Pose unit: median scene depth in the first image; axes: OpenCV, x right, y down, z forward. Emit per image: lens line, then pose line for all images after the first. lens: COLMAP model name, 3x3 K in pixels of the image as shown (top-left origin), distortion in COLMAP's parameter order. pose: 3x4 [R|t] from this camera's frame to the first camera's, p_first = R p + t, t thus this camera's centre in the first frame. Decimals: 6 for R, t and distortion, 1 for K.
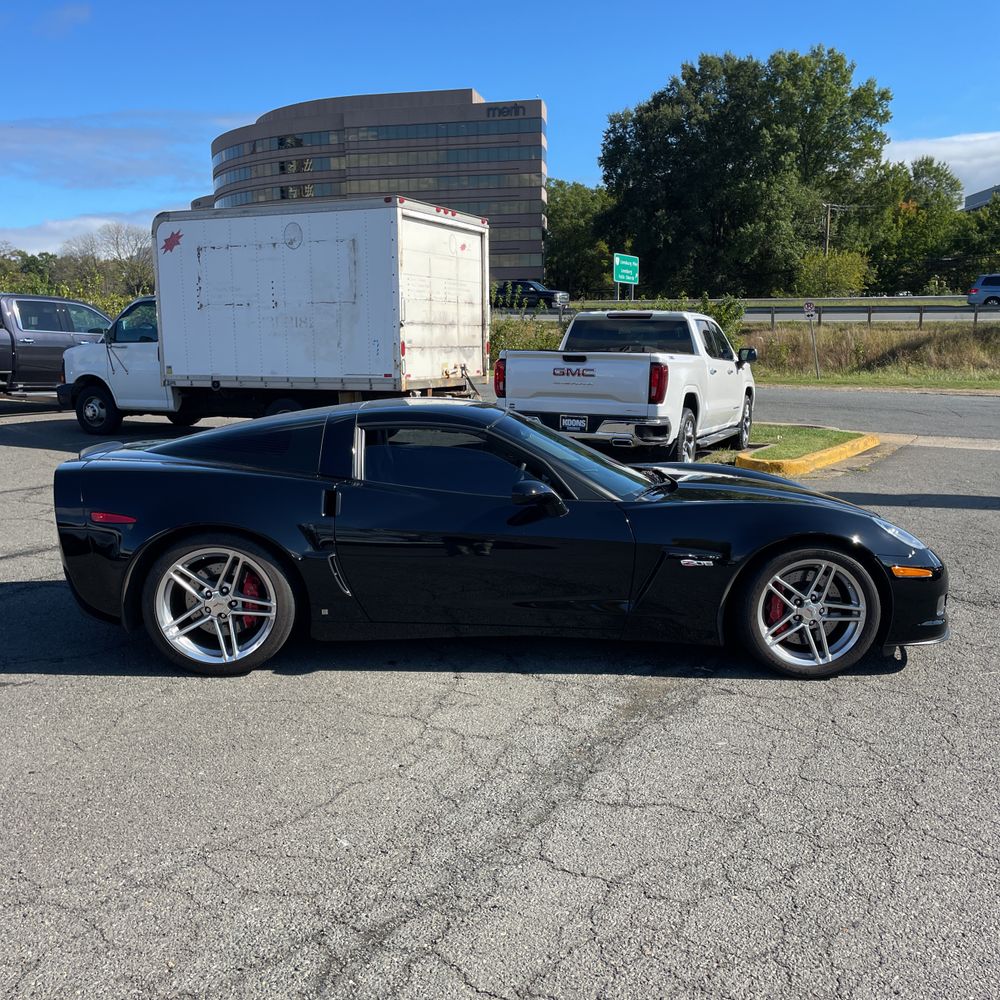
lens RADIAL K [[977.4, 0, 506.4], [0, 977.4, 499.4], [0, 0, 1]] dist [0.119049, -0.192060]
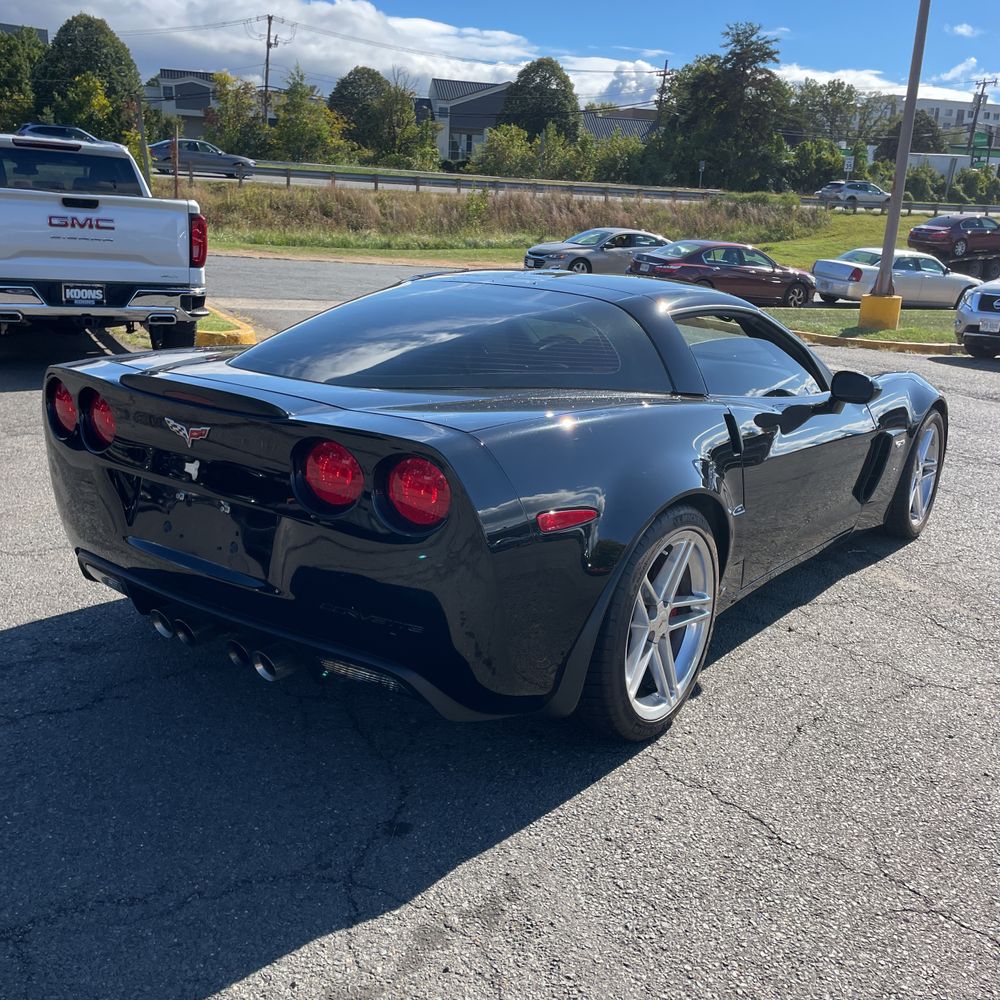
lens RADIAL K [[993.3, 0, 492.6], [0, 993.3, 496.3], [0, 0, 1]] dist [0.091150, -0.136821]
pose [[0.625457, -0.183961, 0.758263, -0.288666], [0.079931, 0.981803, 0.172262, -0.030384], [-0.776154, -0.047134, 0.628779, 0.247389]]
